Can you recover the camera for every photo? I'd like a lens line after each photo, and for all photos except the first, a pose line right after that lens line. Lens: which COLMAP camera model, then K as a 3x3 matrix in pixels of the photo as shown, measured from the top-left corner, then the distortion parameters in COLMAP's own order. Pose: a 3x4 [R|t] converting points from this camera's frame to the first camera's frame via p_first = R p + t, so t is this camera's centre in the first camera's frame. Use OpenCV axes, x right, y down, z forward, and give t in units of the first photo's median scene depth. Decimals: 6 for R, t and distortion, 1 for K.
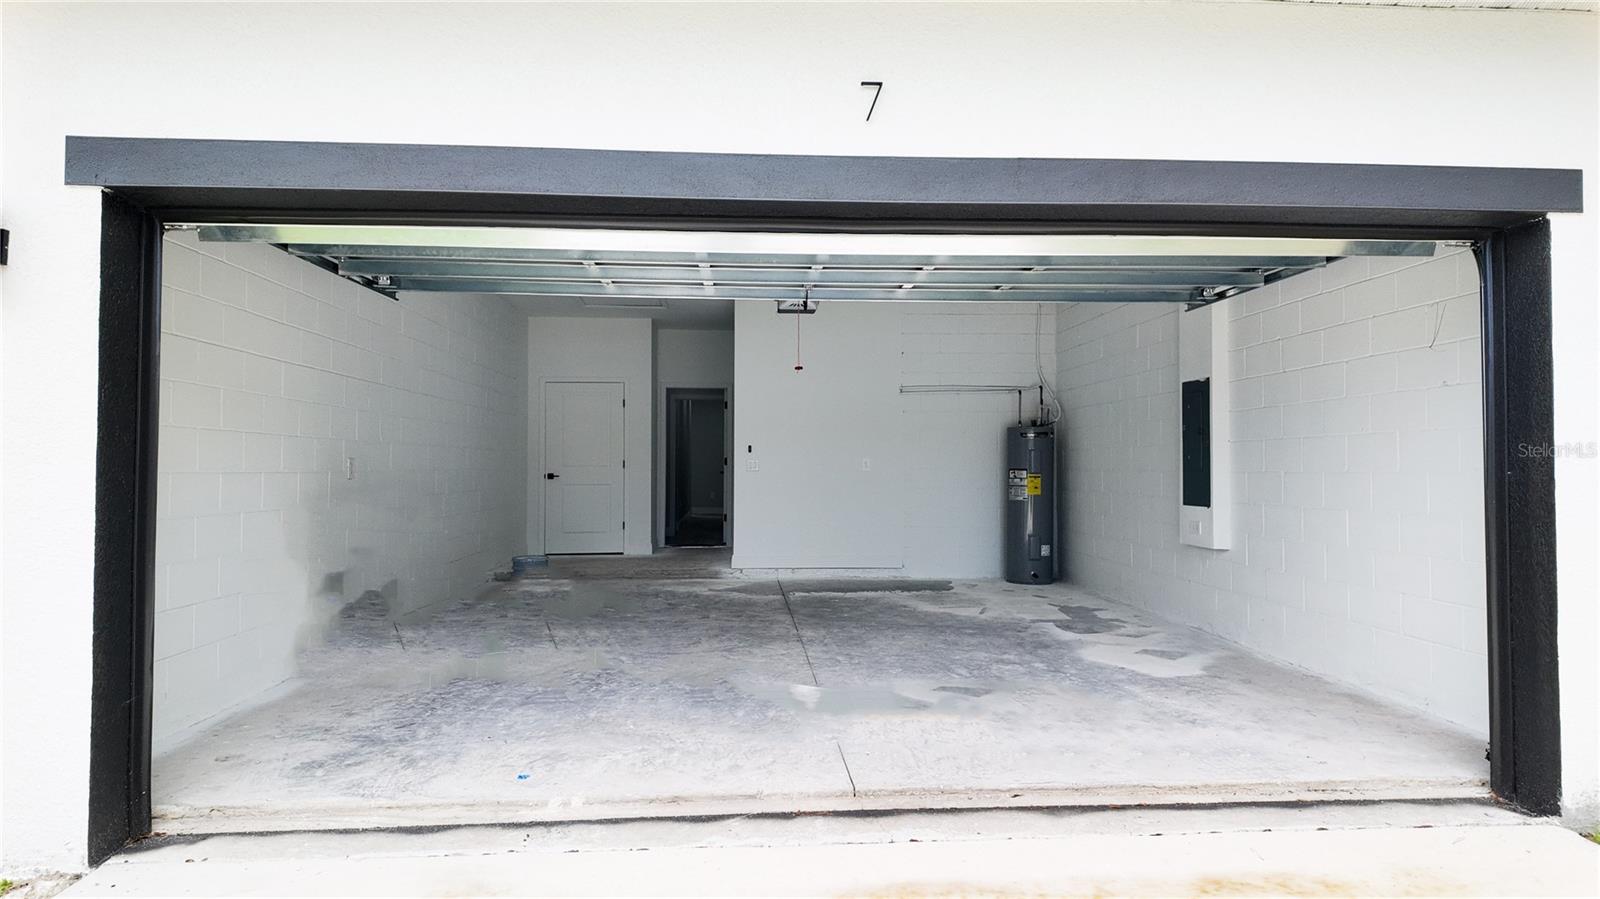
lens RADIAL K [[923.6, 0, 800.0], [0, 923.6, 449.5], [0, 0, 1]] dist [0.057703, -0.070213]
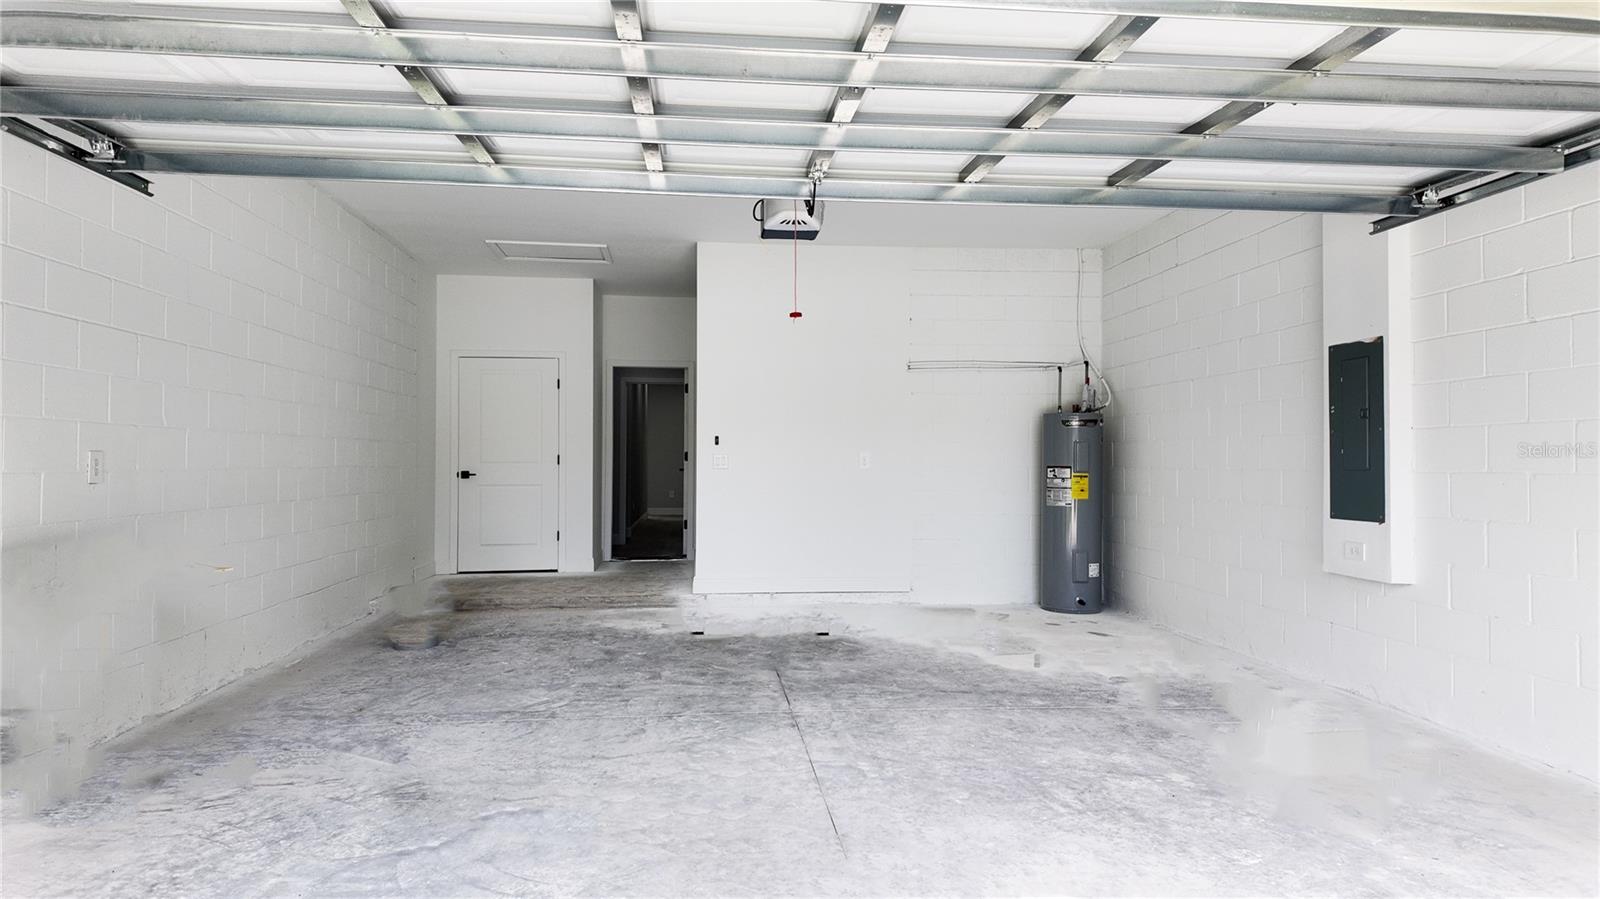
lens RADIAL K [[923.6, 0, 800.0], [0, 923.6, 449.5], [0, 0, 1]] dist [0.057703, -0.070213]
pose [[0.999161, 0.001431, 0.040936, -0.016319], [-0.001650, 0.999985, 0.005311, 0.002847], [-0.040927, -0.005374, 0.999148, 0.223076]]
